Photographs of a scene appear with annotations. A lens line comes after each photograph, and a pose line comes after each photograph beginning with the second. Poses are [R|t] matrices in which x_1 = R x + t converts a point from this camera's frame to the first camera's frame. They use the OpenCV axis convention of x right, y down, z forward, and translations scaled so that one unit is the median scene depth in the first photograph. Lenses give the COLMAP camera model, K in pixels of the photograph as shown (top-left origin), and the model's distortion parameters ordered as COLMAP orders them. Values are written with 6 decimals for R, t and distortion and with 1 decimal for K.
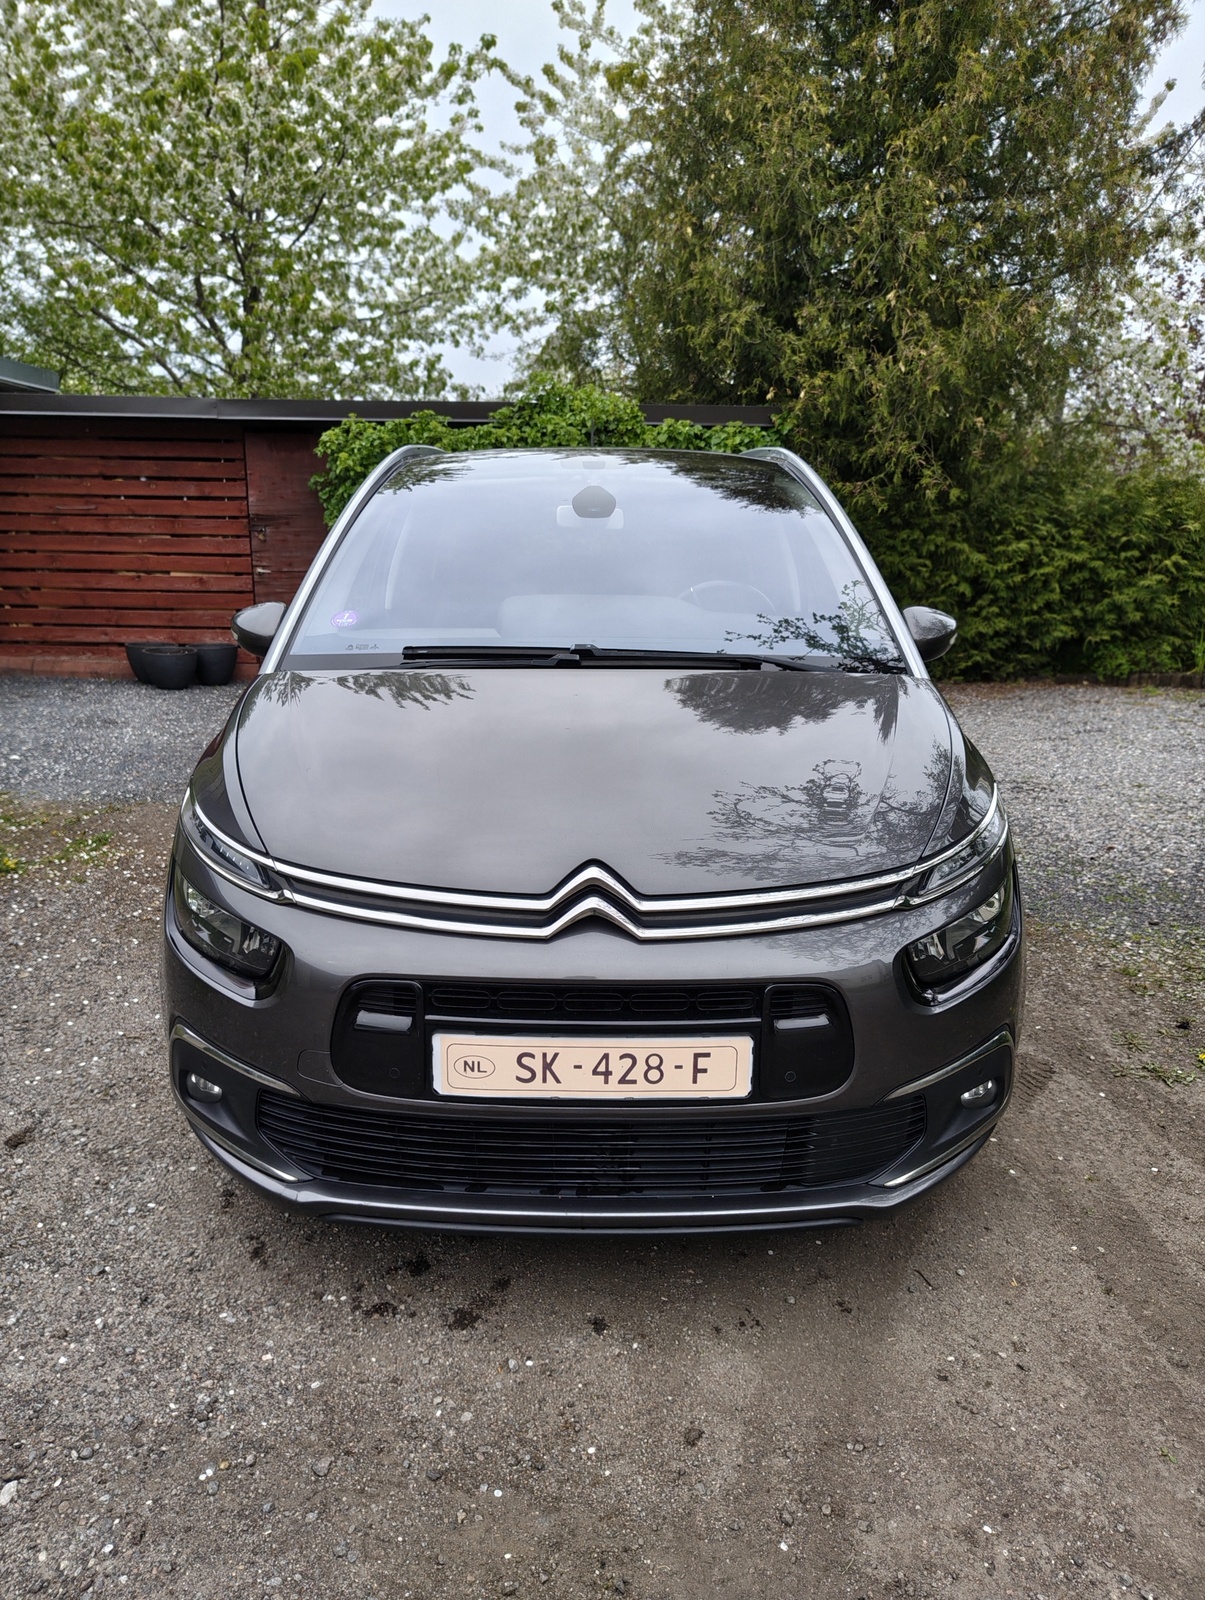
lens RADIAL K [[1120.6, 0, 594.2], [0, 1120.6, 801.4], [0, 0, 1]] dist [0.008741, -0.010983]
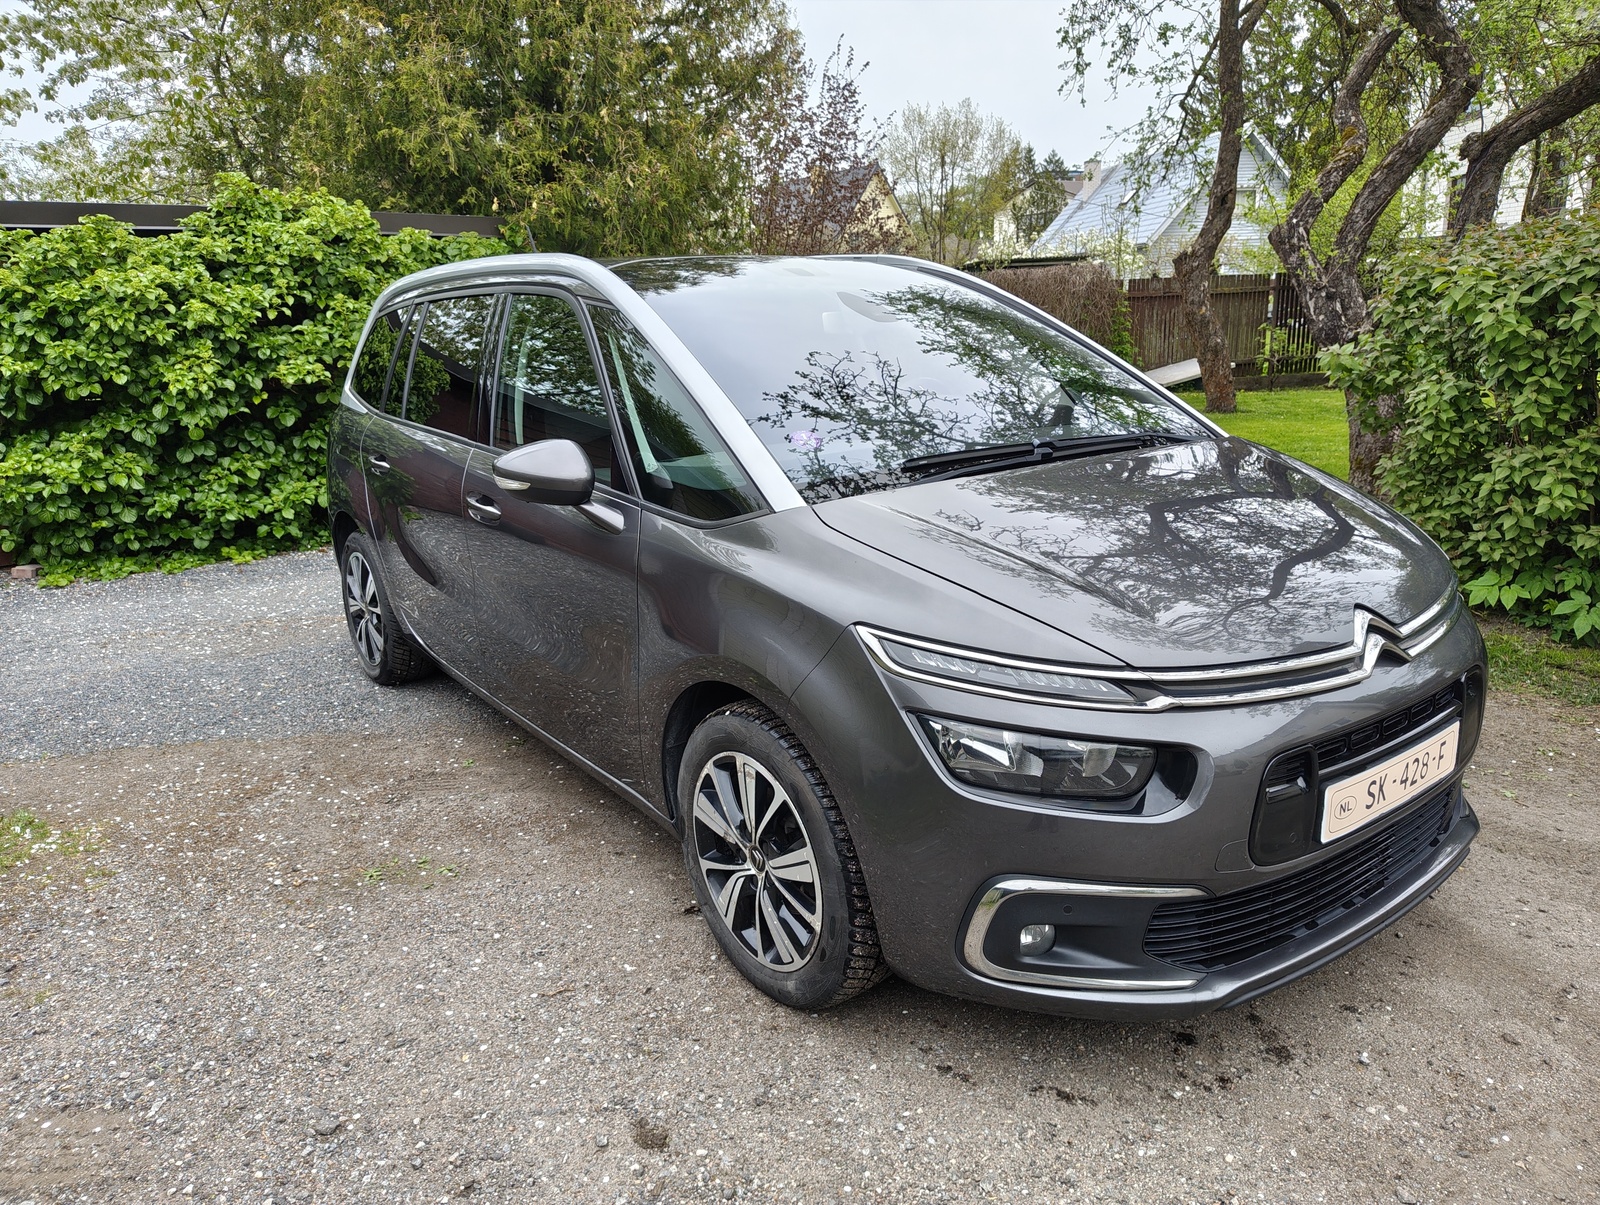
lens RADIAL K [[1120.6, 0, 791.3], [0, 1120.6, 603.8], [0, 0, 1]] dist [0.008741, -0.010983]
pose [[0.796788, -0.180635, 0.576627, -0.276910], [0.186361, 0.981215, 0.049861, -0.028428], [-0.574802, 0.067732, 0.815484, 0.095460]]
